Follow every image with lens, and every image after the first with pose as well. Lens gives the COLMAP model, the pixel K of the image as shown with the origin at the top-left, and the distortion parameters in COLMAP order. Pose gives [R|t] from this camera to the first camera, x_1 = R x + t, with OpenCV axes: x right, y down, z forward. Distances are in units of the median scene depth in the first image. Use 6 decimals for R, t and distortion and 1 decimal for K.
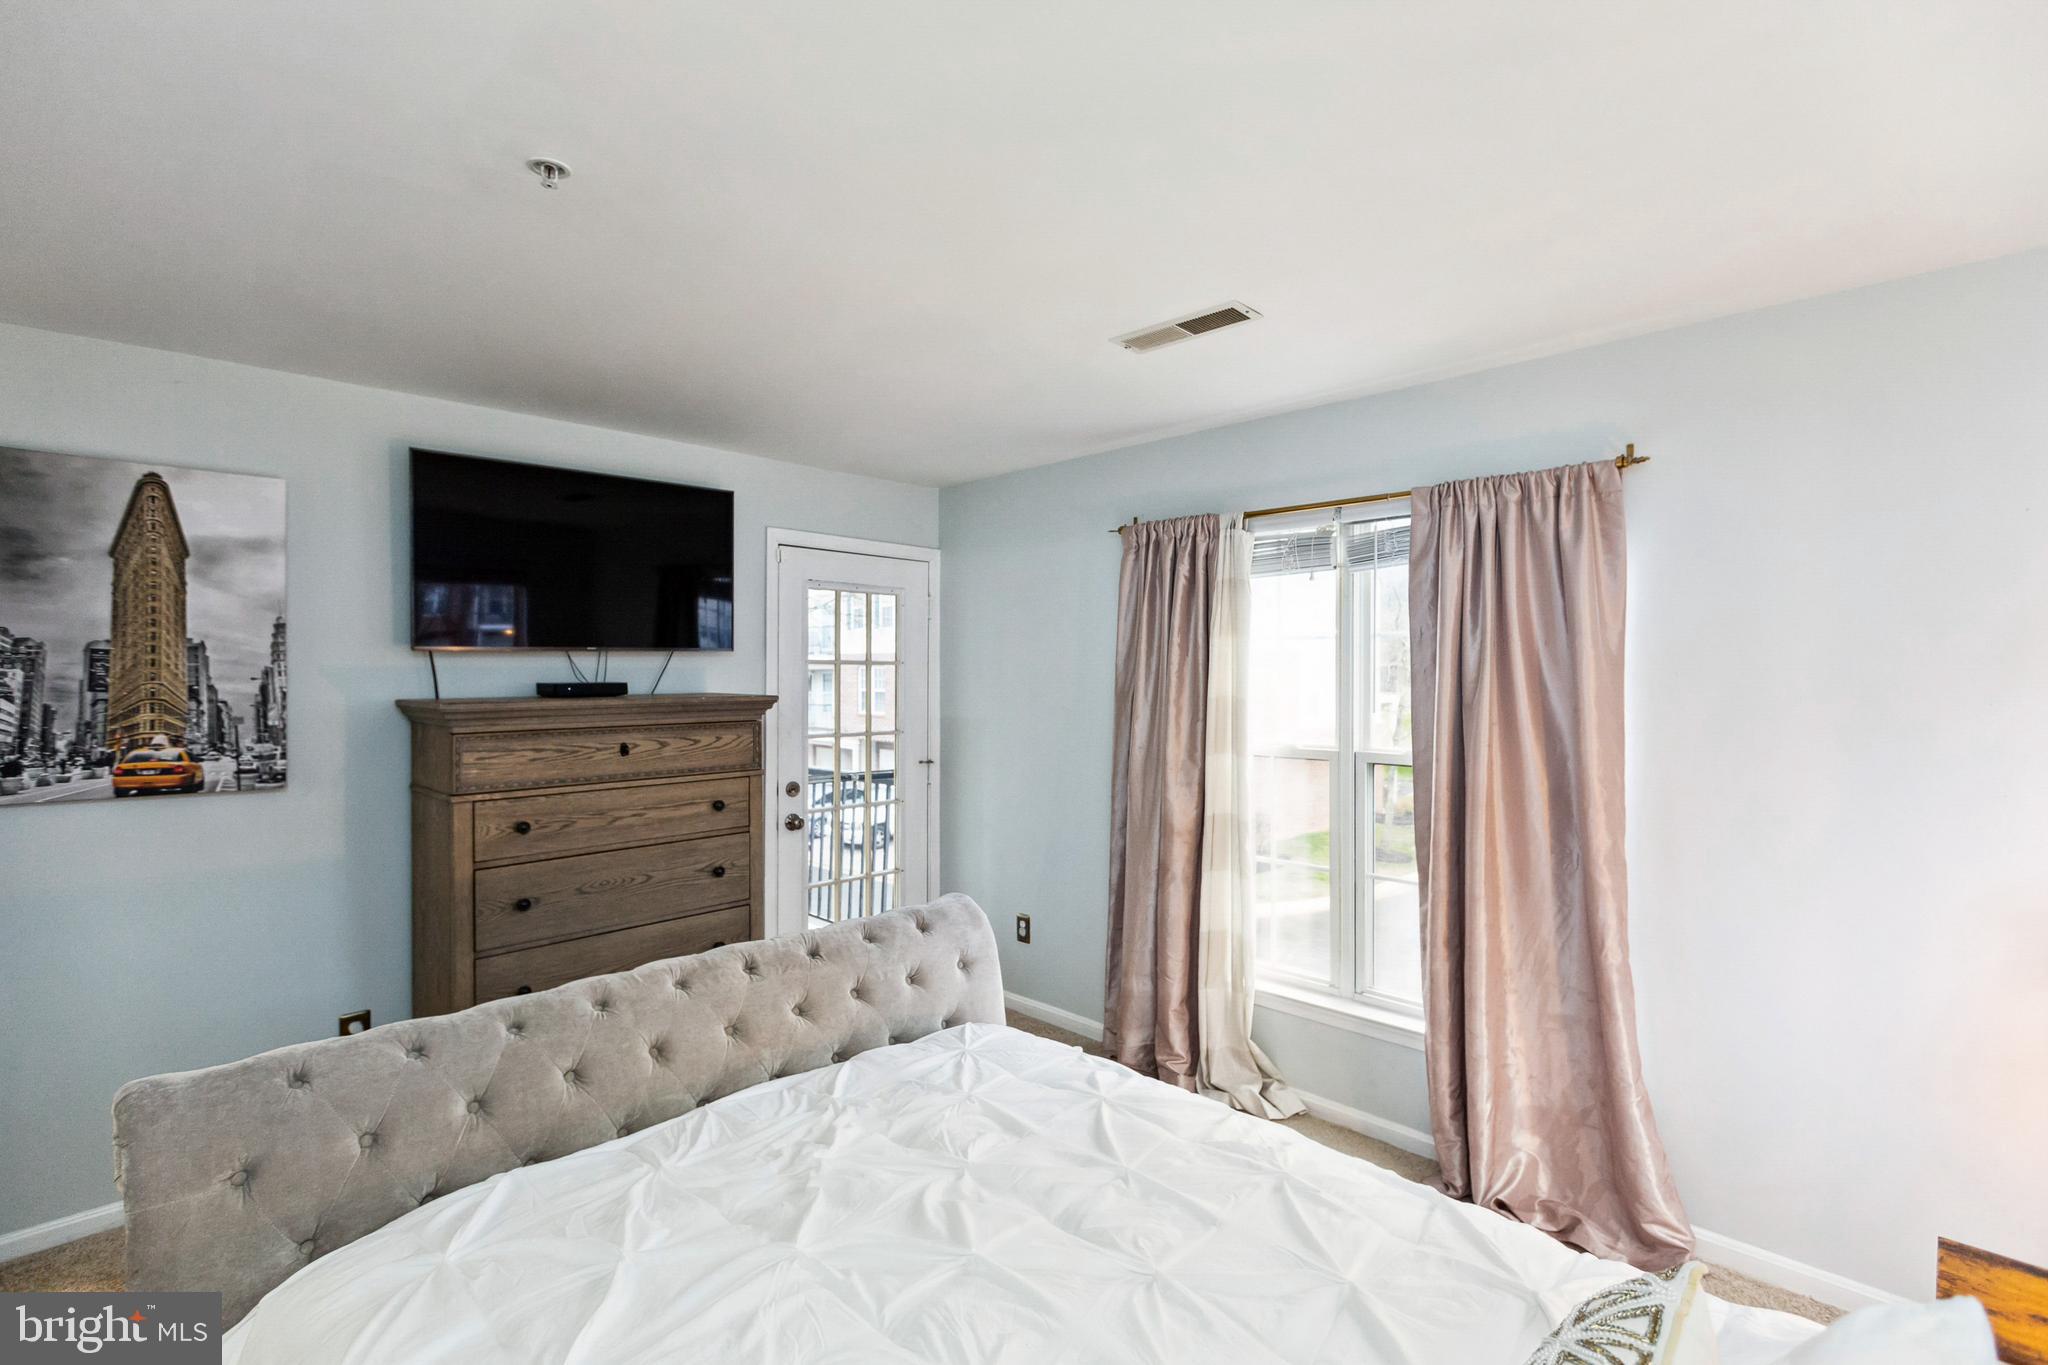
lens RADIAL K [[920.9, 0, 1020.9], [0, 920.9, 659.0], [0, 0, 1]] dist [-0.000629, -0.000307]
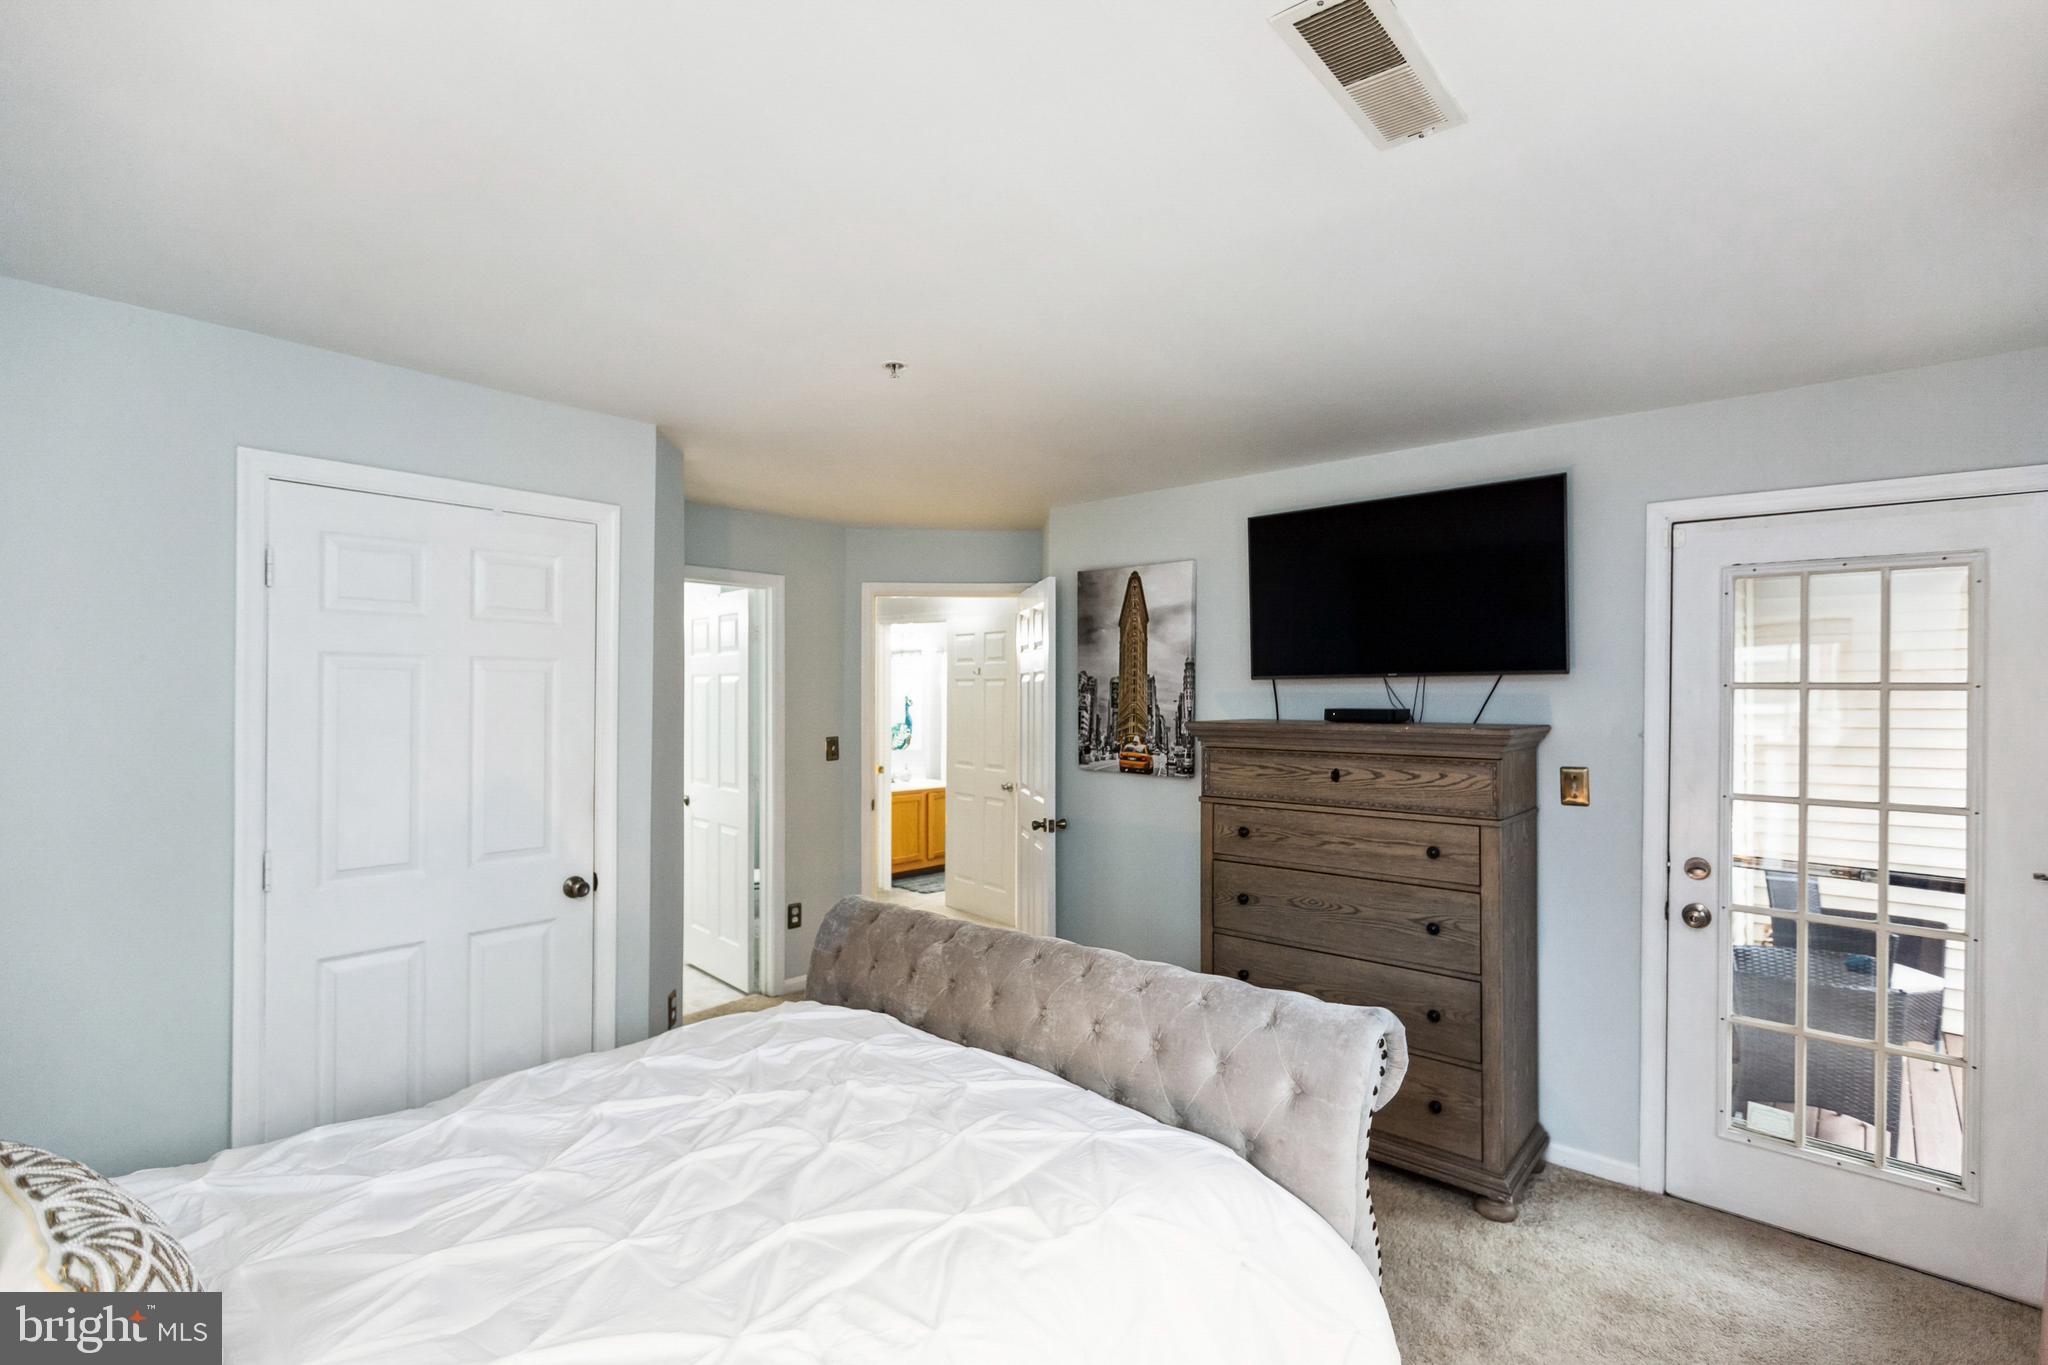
lens RADIAL K [[960.0, 0, 1071.1], [0, 960.0, 680.1], [0, 0, 1]] dist [-0.000795, -0.000133]
pose [[0.078678, -0.012498, -0.996822, 0.674294], [0.009071, 0.999889, -0.011821, 0.004690], [0.996859, -0.008112, 0.078783, 0.720783]]
